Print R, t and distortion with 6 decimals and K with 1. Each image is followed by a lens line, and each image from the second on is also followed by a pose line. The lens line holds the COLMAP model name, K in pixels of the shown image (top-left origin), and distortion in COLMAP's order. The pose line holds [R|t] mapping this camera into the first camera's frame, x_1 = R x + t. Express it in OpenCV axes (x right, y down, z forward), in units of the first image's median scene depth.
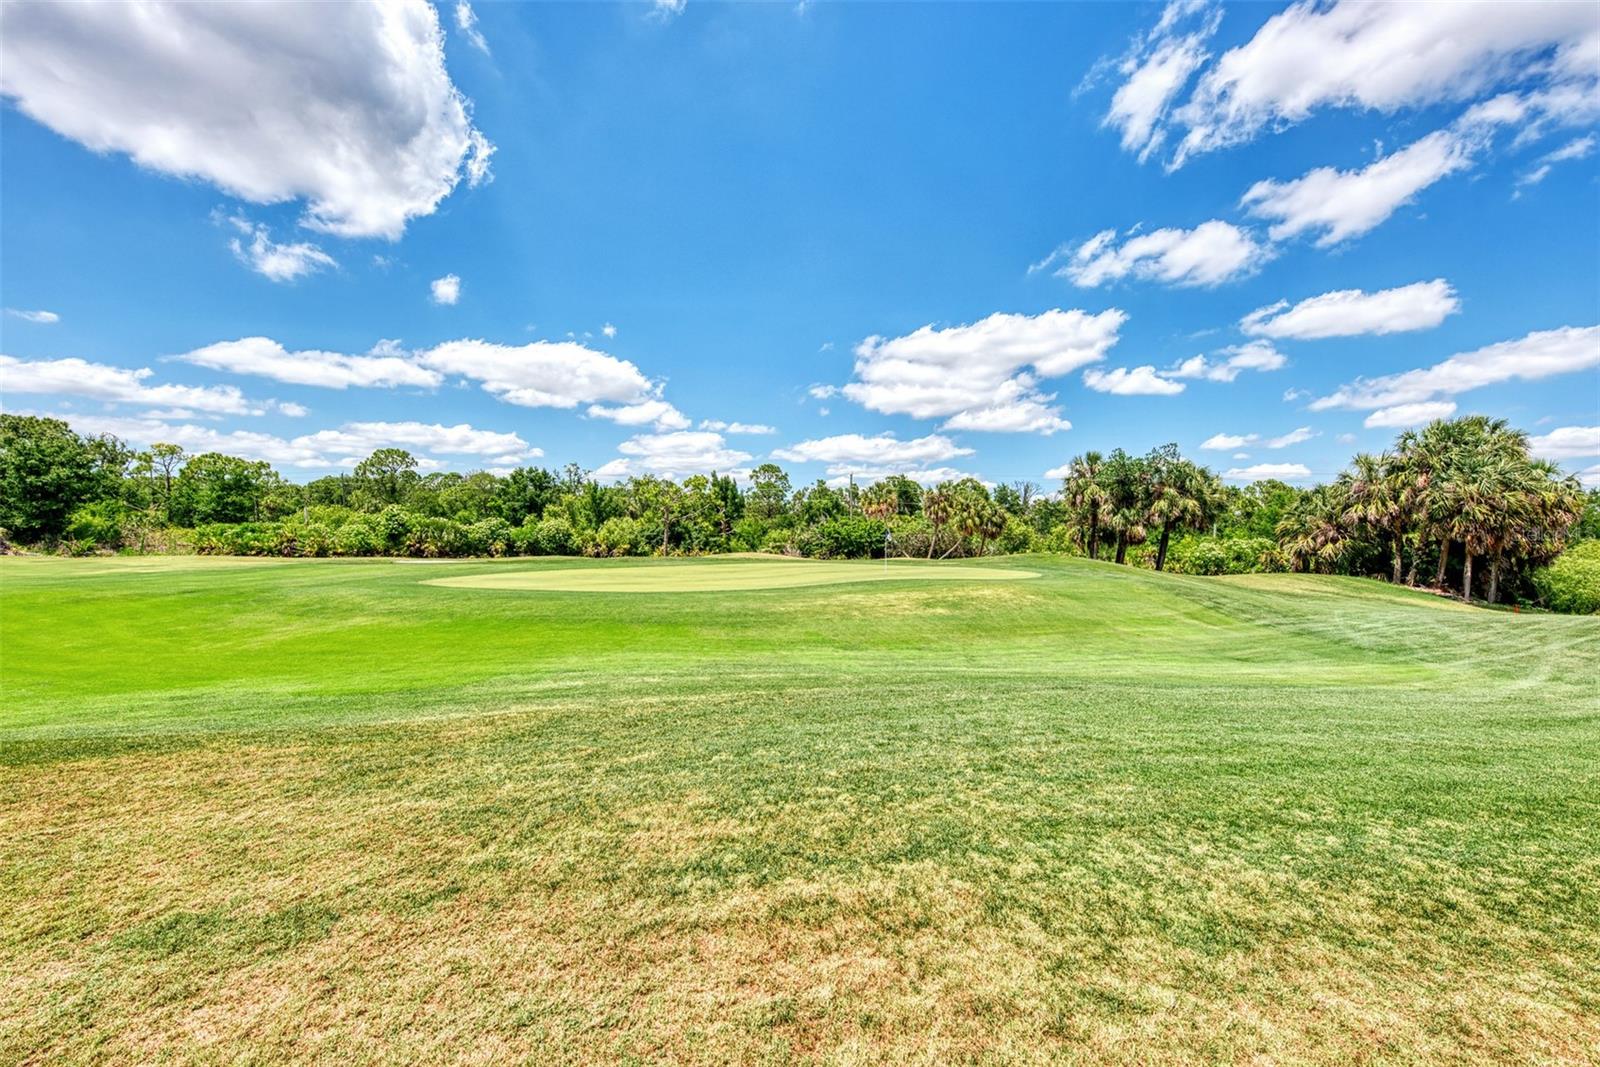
lens RADIAL K [[605.8, 0, 800.7], [0, 605.8, 541.0], [0, 0, 1]] dist [0.000611, 0.000071]
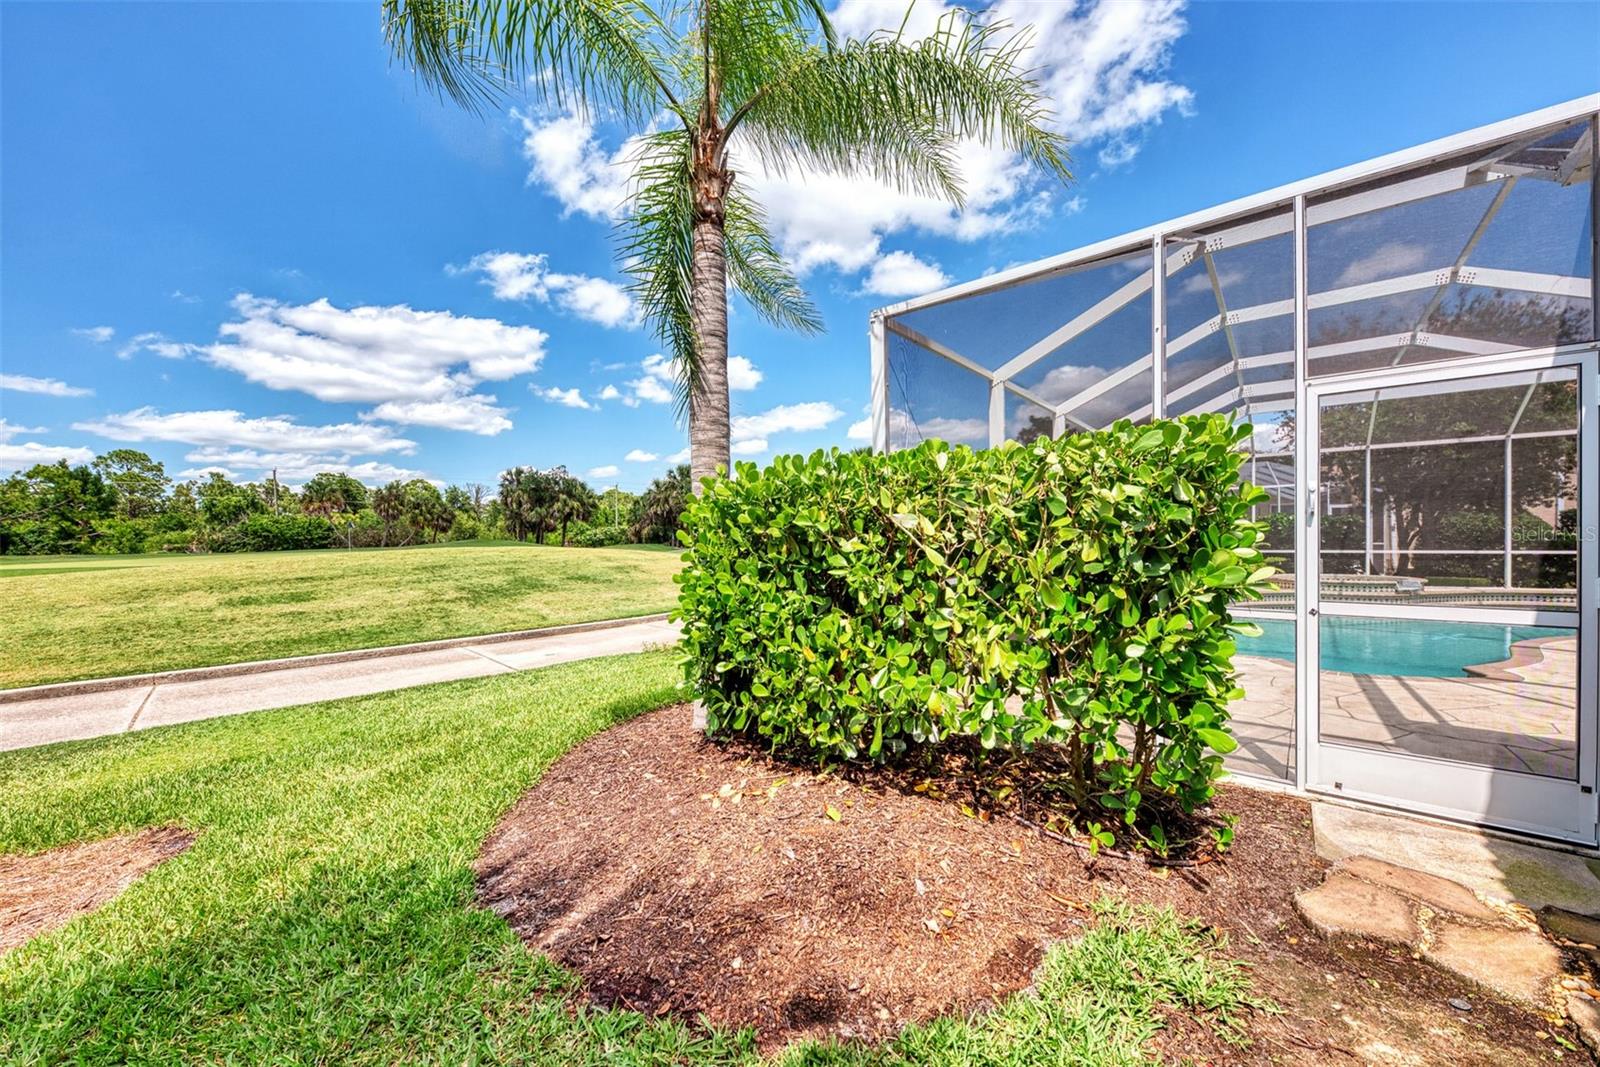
lens RADIAL K [[605.8, 0, 800.7], [0, 605.8, 541.0], [0, 0, 1]] dist [0.000611, 0.000071]
pose [[0.656174, -0.037831, 0.753661, -0.103987], [0.036290, 0.999169, 0.018559, 0.014656], [-0.753737, 0.015172, 0.657001, -0.270740]]
